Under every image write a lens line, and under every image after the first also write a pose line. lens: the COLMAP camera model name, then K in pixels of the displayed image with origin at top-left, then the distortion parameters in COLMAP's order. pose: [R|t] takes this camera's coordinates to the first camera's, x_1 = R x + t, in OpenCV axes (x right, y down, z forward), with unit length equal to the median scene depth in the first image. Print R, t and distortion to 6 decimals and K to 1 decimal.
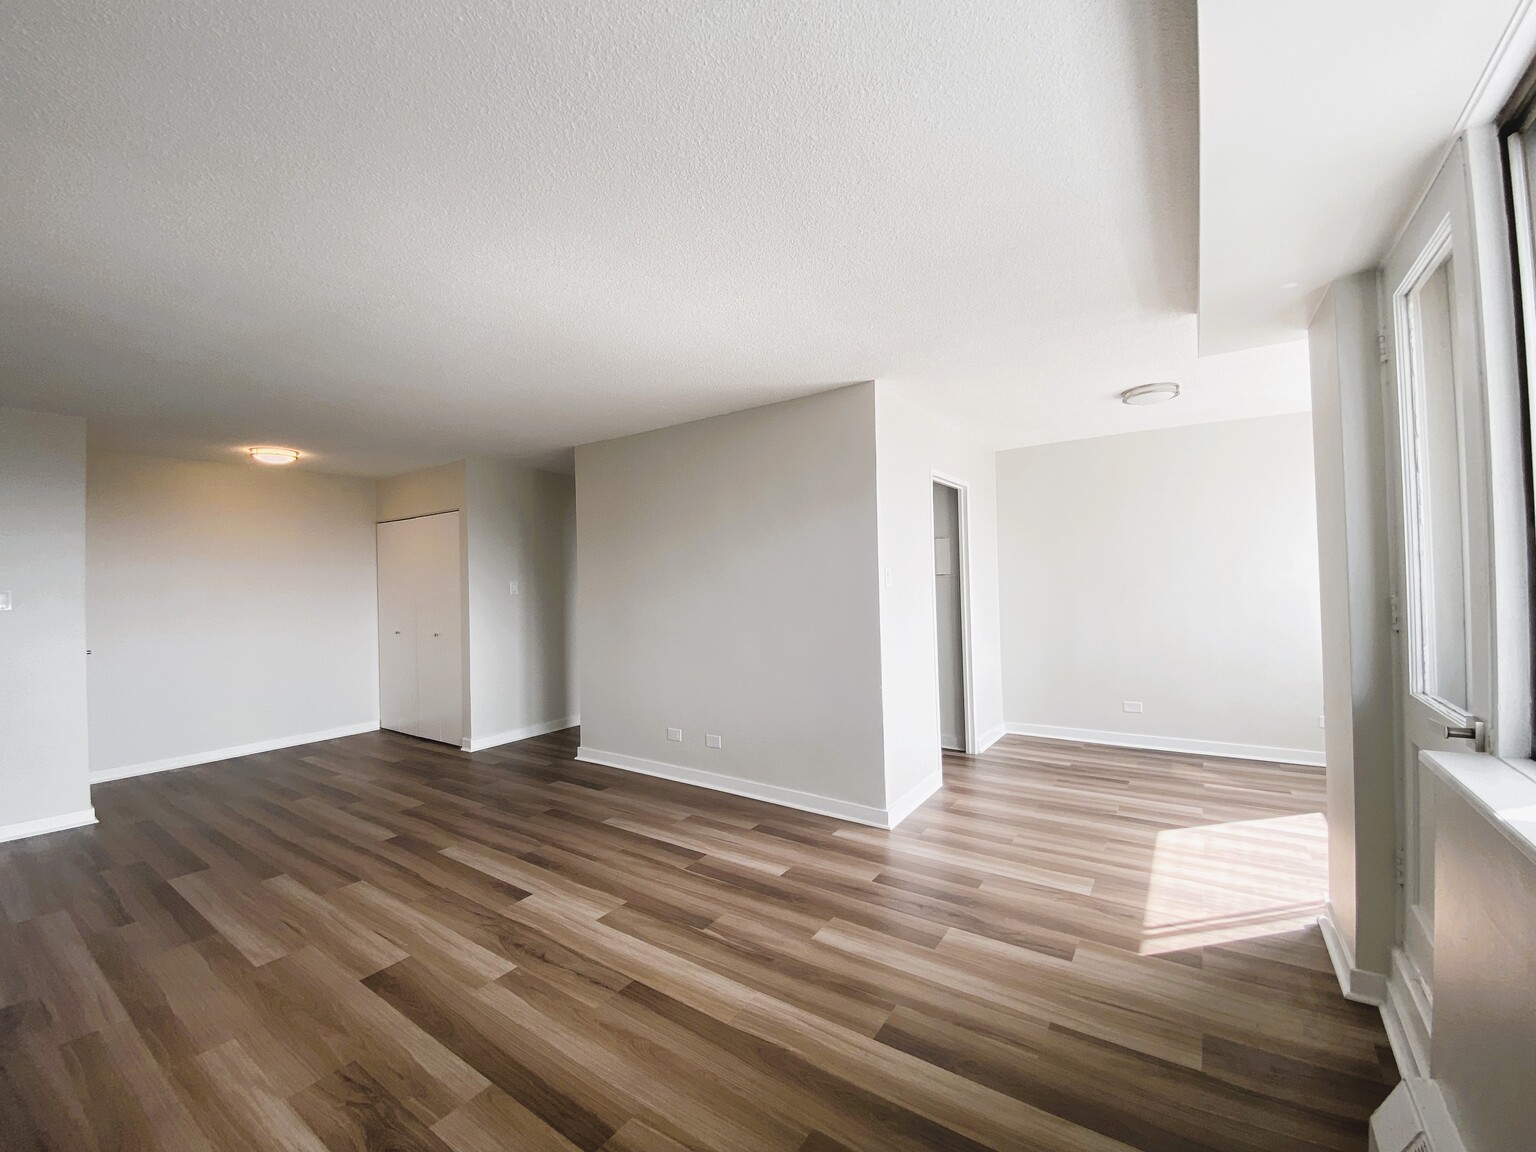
lens RADIAL K [[633.1, 0, 768.0], [0, 633.1, 576.0], [0, 0, 1]] dist [-0.000930, -0.000096]
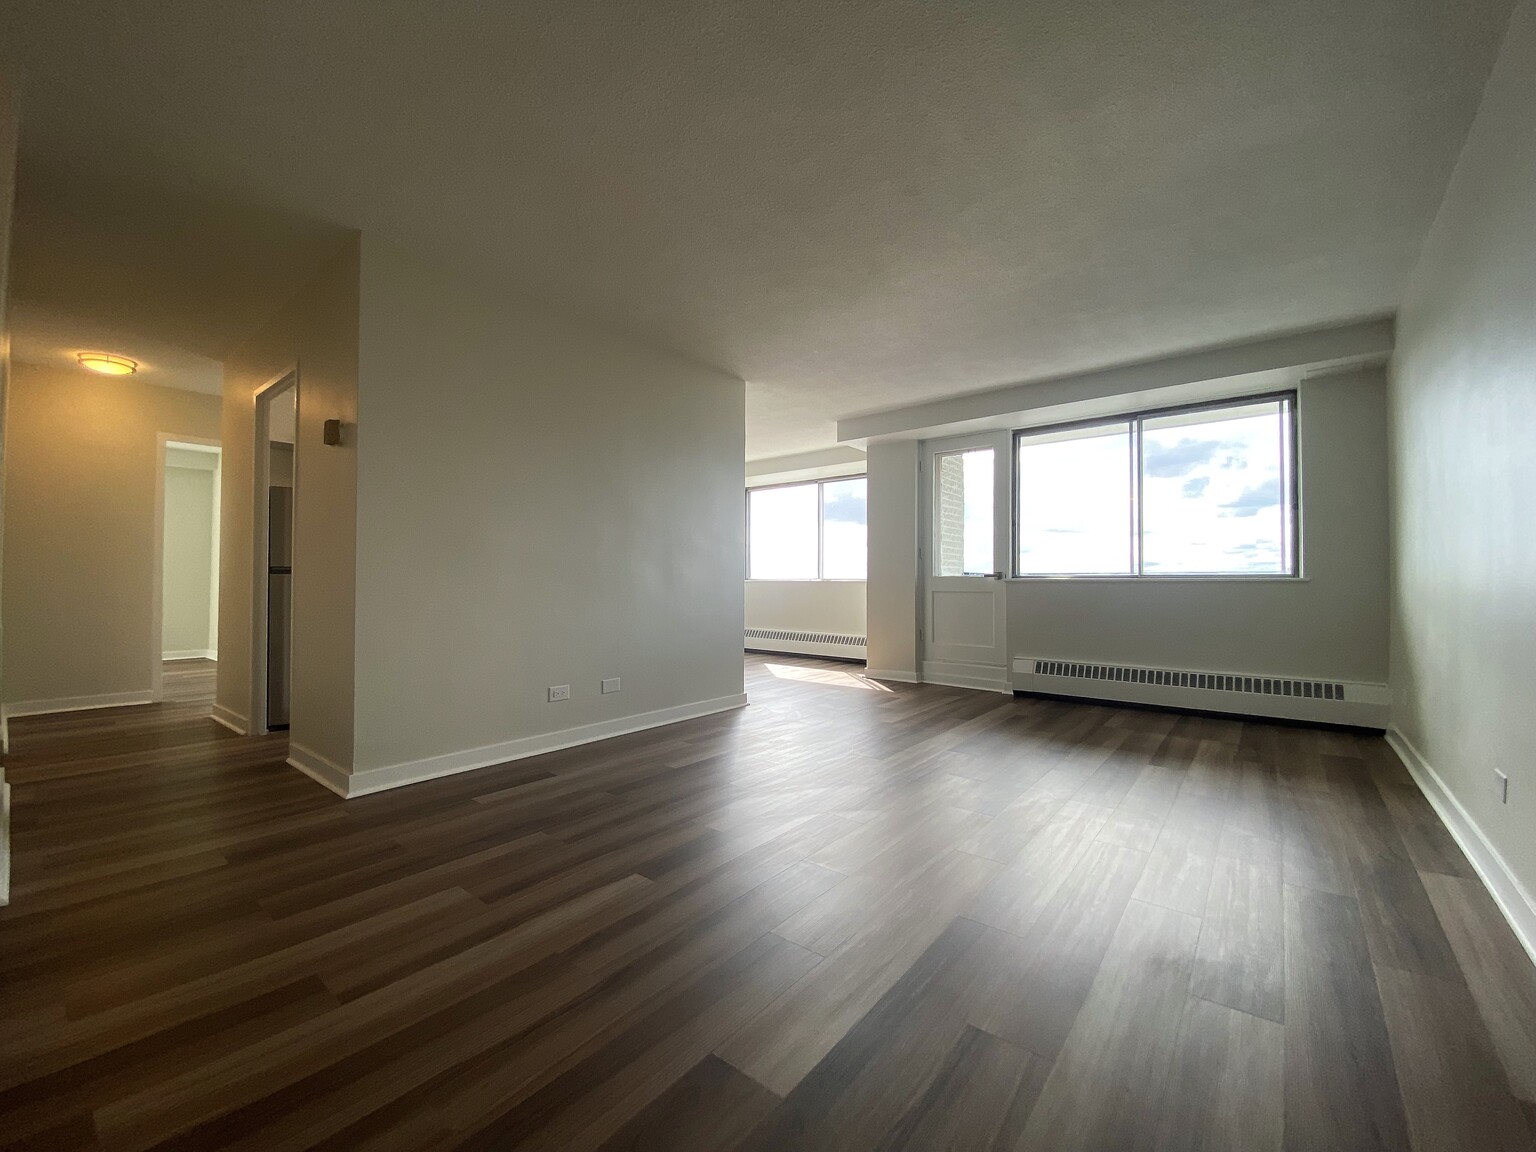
lens RADIAL K [[633.1, 0, 768.0], [0, 633.1, 576.0], [0, 0, 1]] dist [-0.000930, -0.000096]
pose [[0.069042, 0.028675, 0.997202, -0.991483], [-0.022821, 0.999371, -0.027157, 0.120293], [-0.997353, -0.020882, 0.069653, 0.704813]]
